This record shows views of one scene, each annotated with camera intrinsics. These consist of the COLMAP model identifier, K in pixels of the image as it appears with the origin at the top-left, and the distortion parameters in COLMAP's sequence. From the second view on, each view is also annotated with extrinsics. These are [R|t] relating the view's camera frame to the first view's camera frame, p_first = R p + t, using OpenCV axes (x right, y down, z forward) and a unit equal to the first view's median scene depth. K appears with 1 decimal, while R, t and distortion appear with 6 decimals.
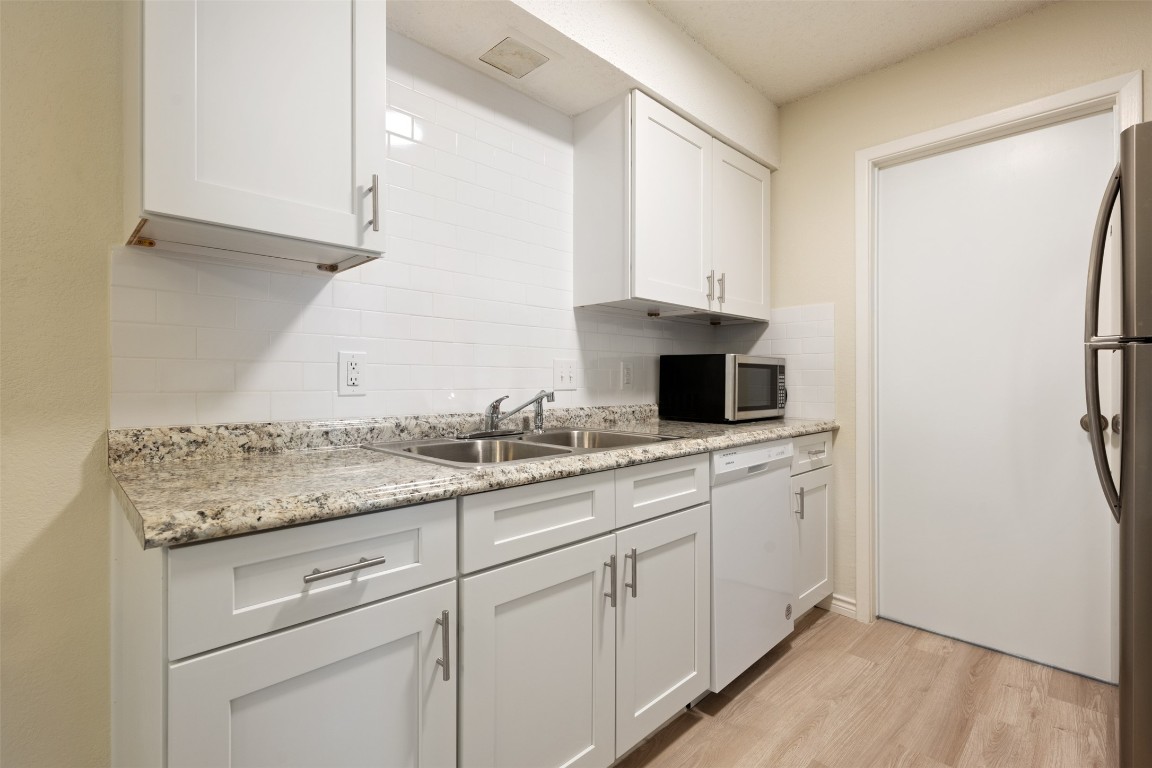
lens RADIAL K [[523.0, 0, 572.7], [0, 523.0, 380.4], [0, 0, 1]] dist [-0.001072, -0.000292]
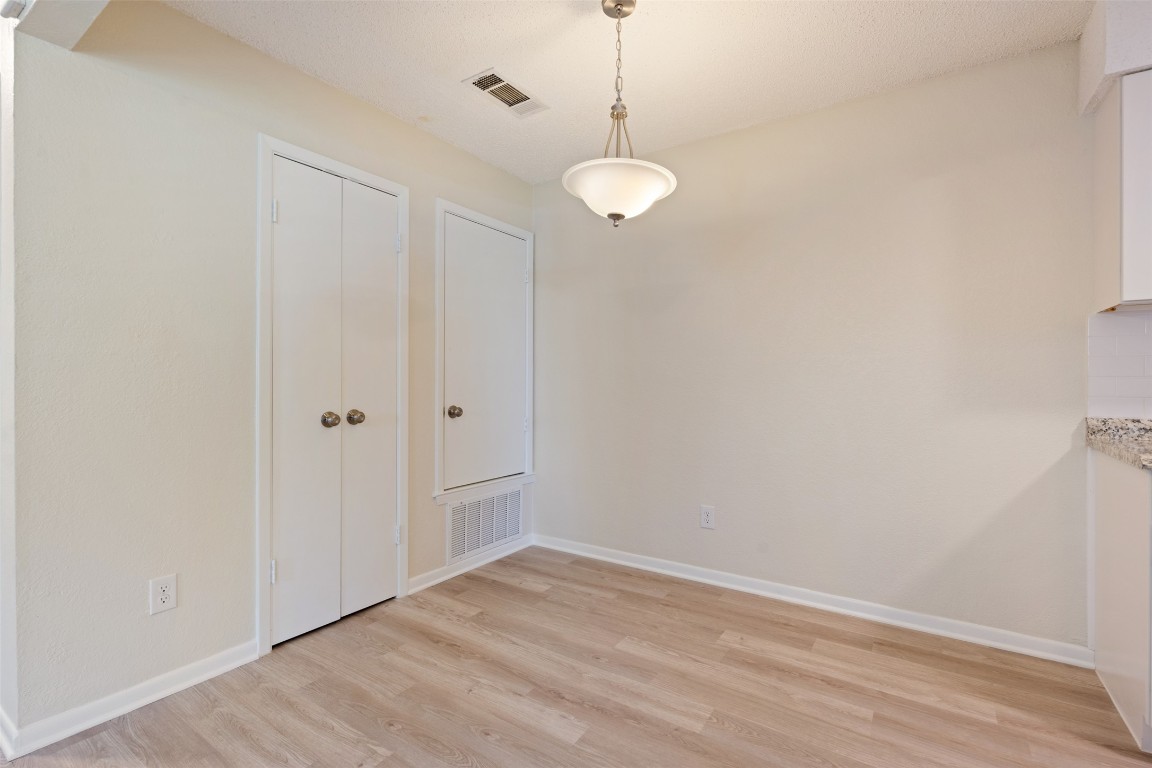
lens RADIAL K [[523.0, 0, 579.3], [0, 523.0, 384.0], [0, 0, 1]] dist [-0.001072, -0.000292]
pose [[0.203704, 0.002248, -0.979030, 0.359515], [0.001277, 0.999996, 0.002562, -0.018467], [0.979032, -0.001772, 0.203701, -0.752251]]
